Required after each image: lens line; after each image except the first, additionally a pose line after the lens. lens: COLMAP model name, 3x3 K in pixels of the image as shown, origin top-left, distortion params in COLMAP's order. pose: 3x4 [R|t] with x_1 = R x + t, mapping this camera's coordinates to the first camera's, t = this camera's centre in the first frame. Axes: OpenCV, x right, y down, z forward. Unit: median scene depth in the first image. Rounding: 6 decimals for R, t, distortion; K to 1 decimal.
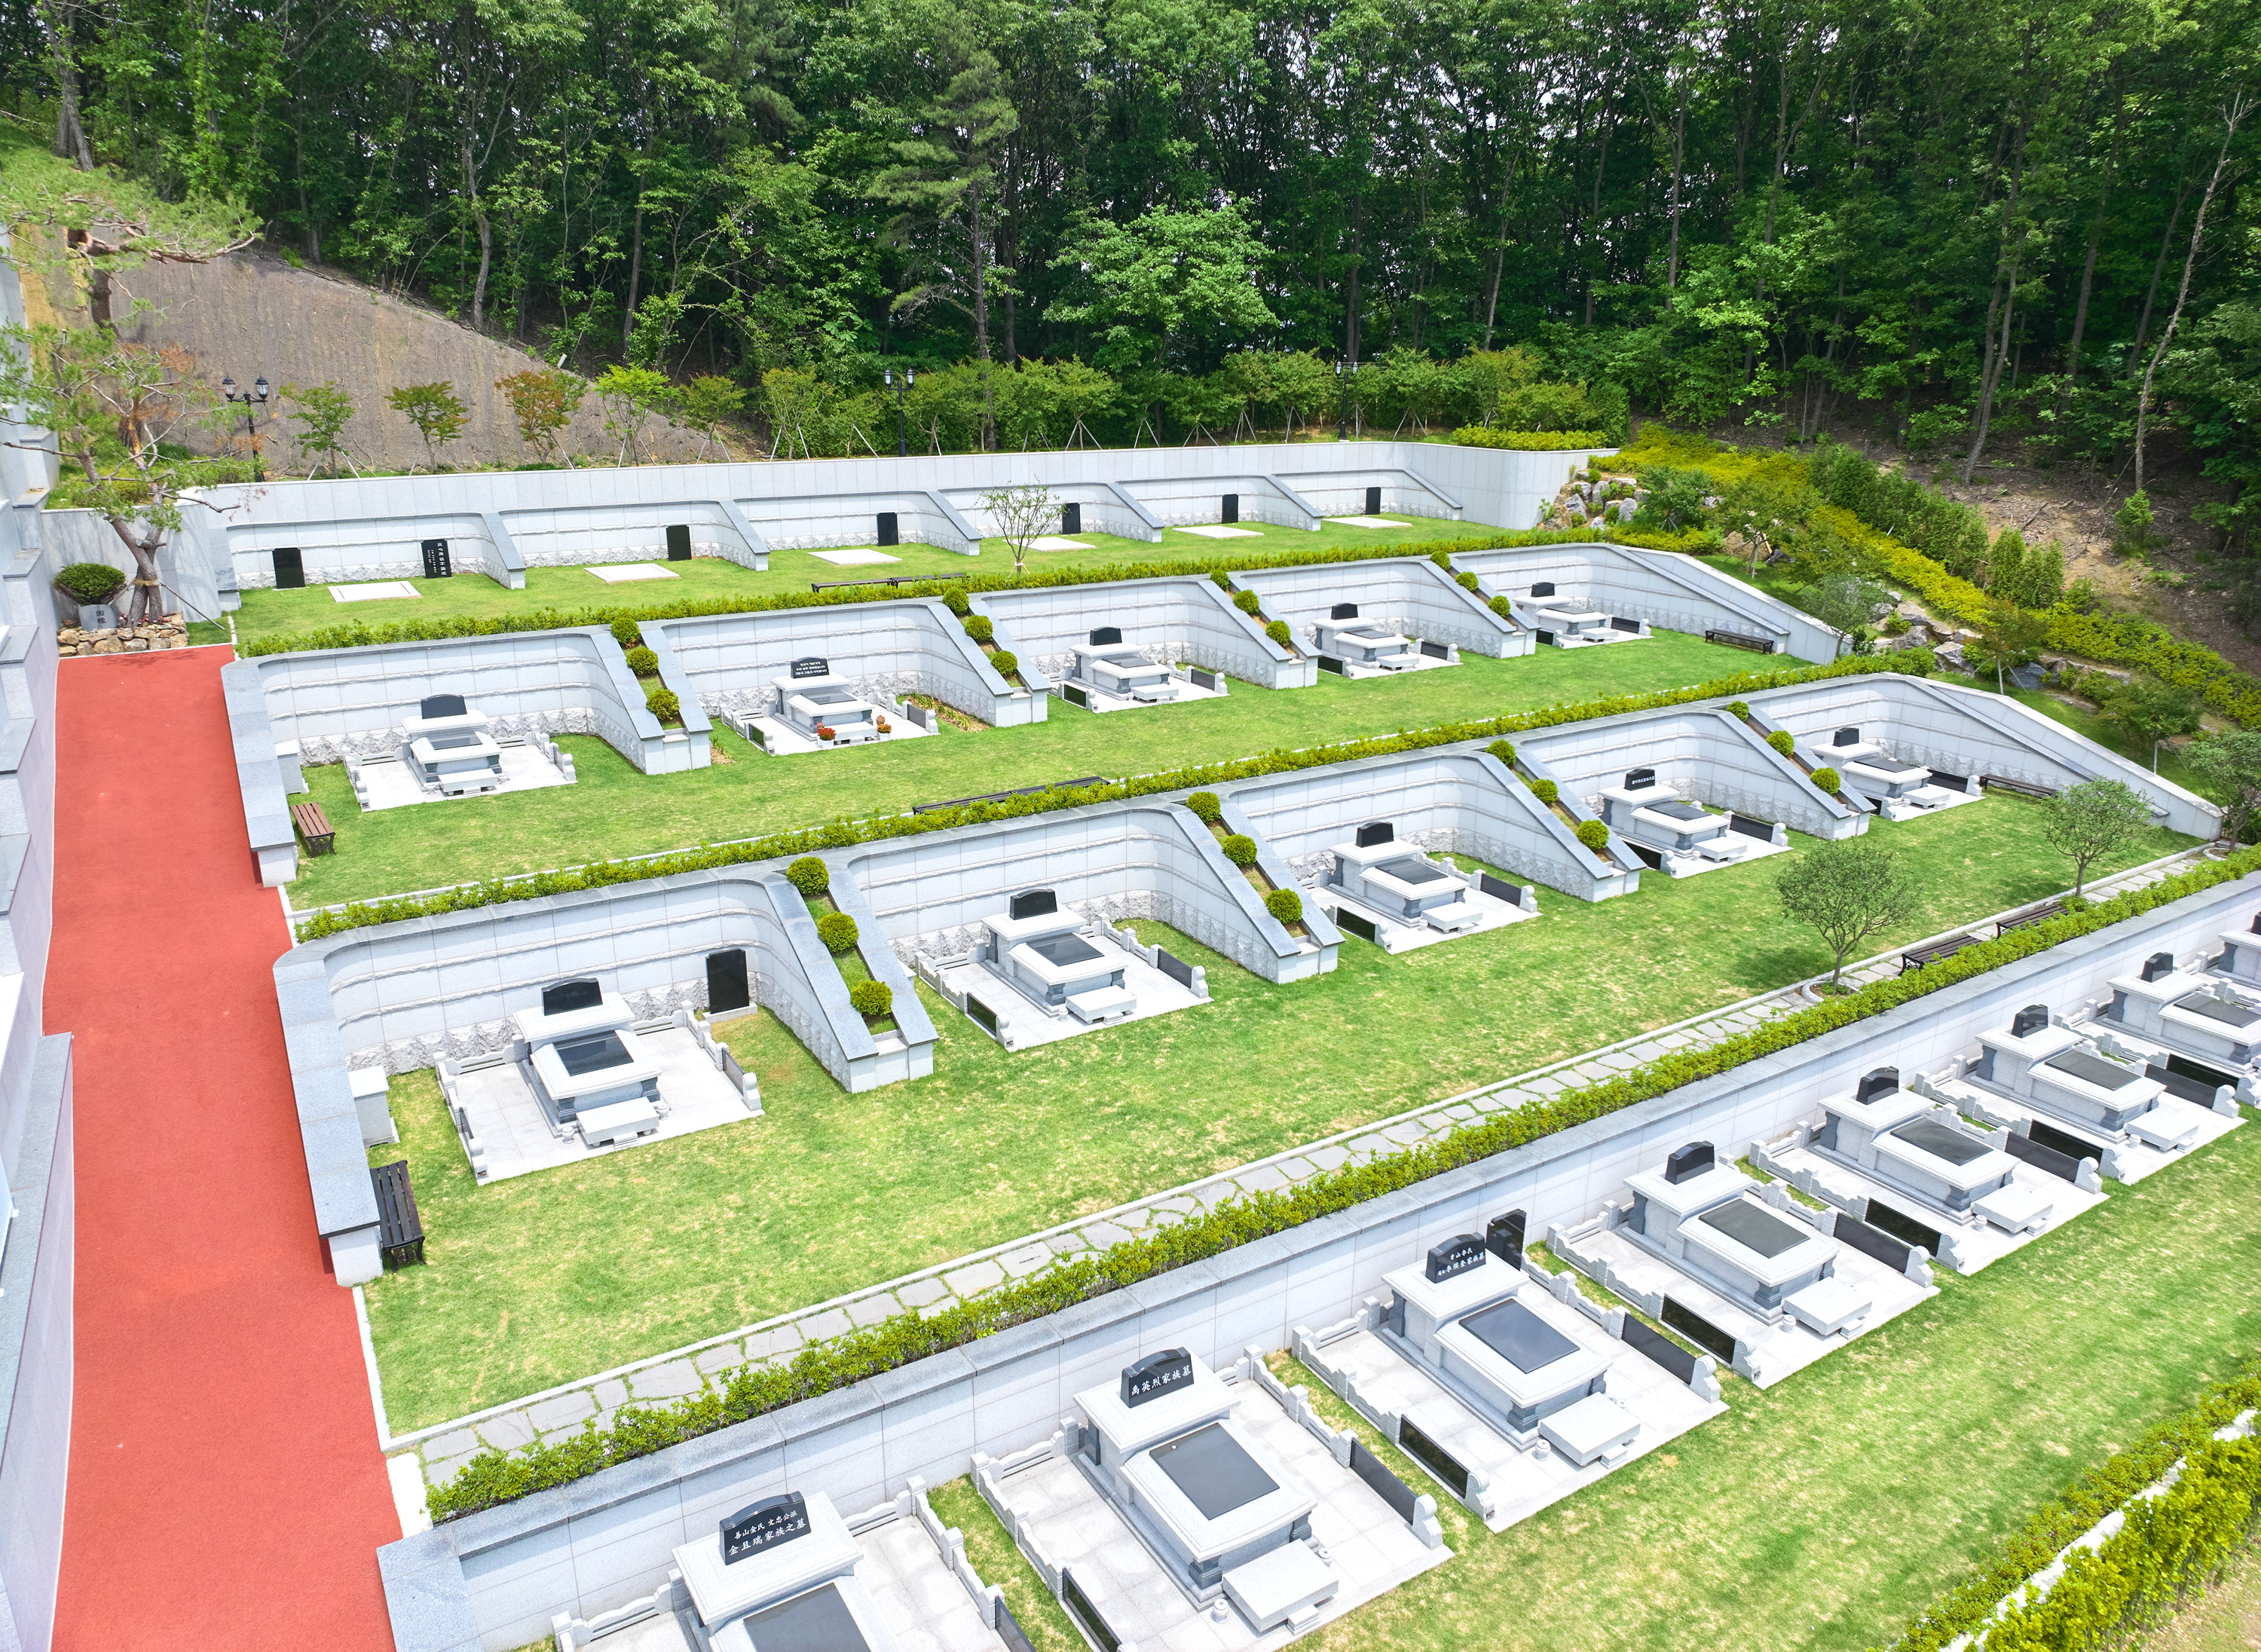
lens RADIAL K [[1509.6, 0, 1130.5], [0, 1509.6, 826.0], [0, 0, 1]] dist [-0.039395, 0.000498]
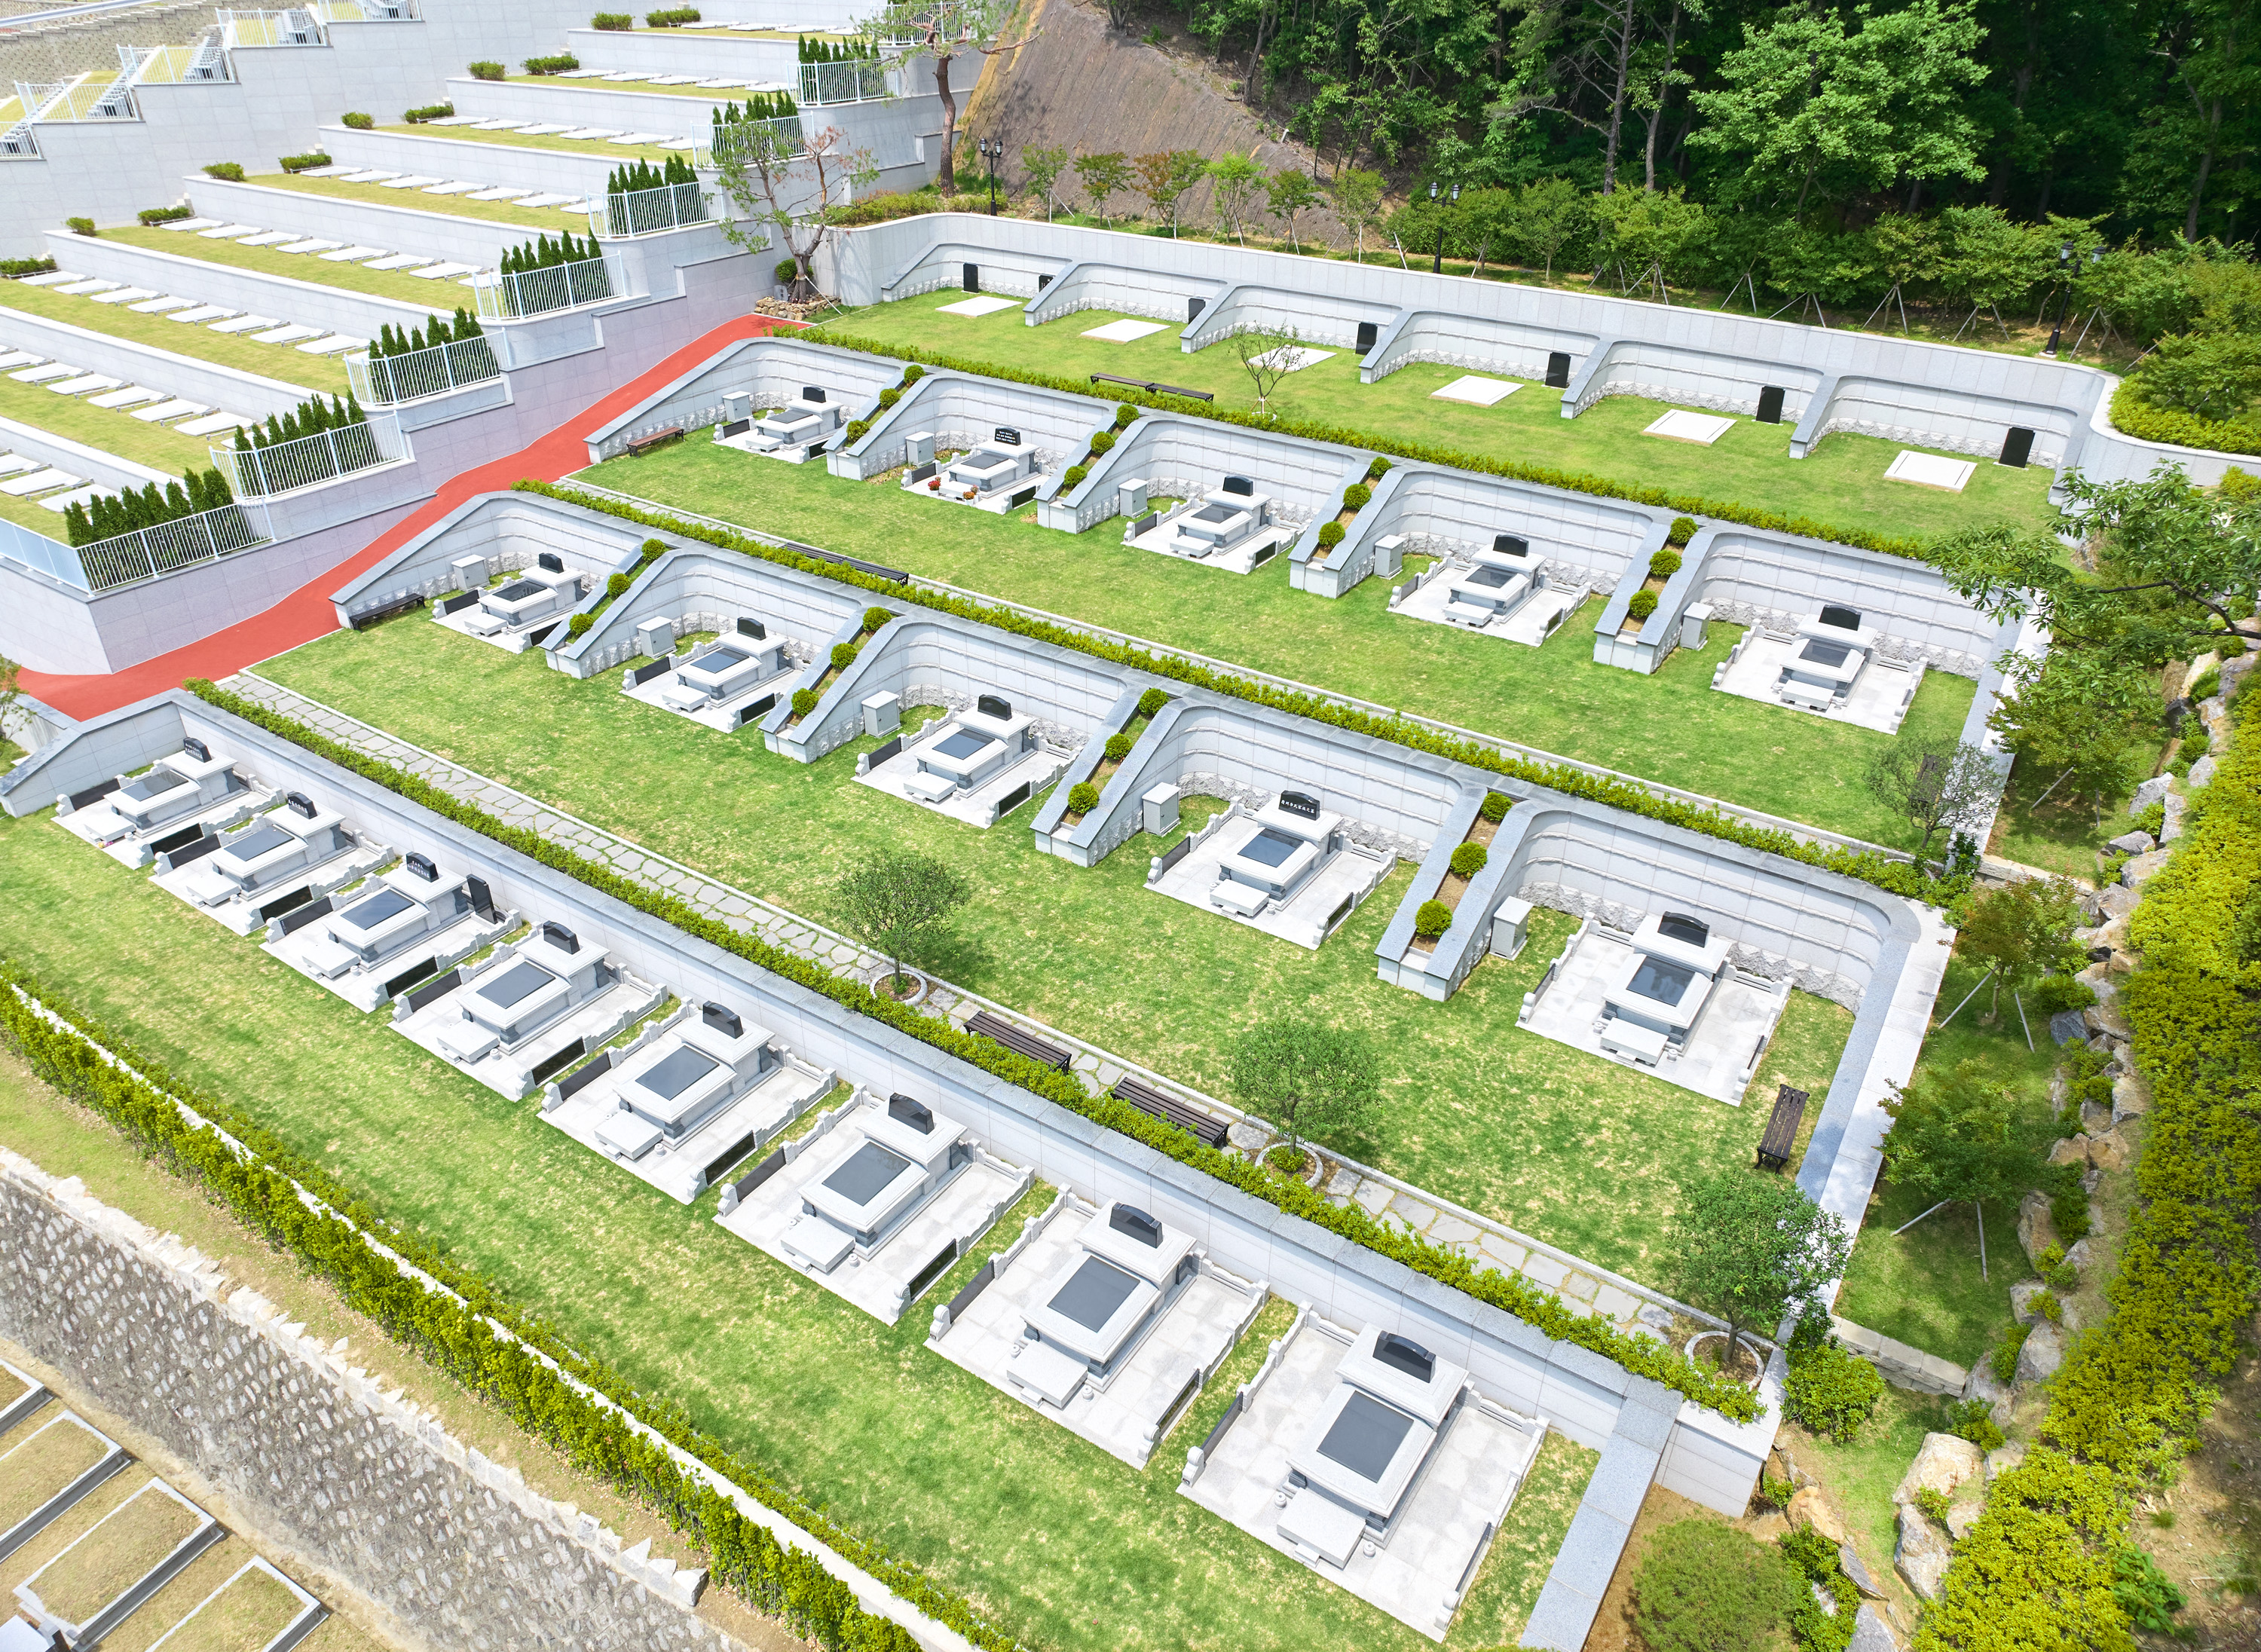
lens RADIAL K [[1509.6, 0, 1130.5], [0, 1509.6, 826.0], [0, 0, 1]] dist [-0.039395, 0.000498]
pose [[0.421912, 0.466406, -0.777467, 0.776584], [-0.283727, 0.882380, 0.375372, -0.254393], [0.861097, 0.062214, 0.504619, 0.361273]]
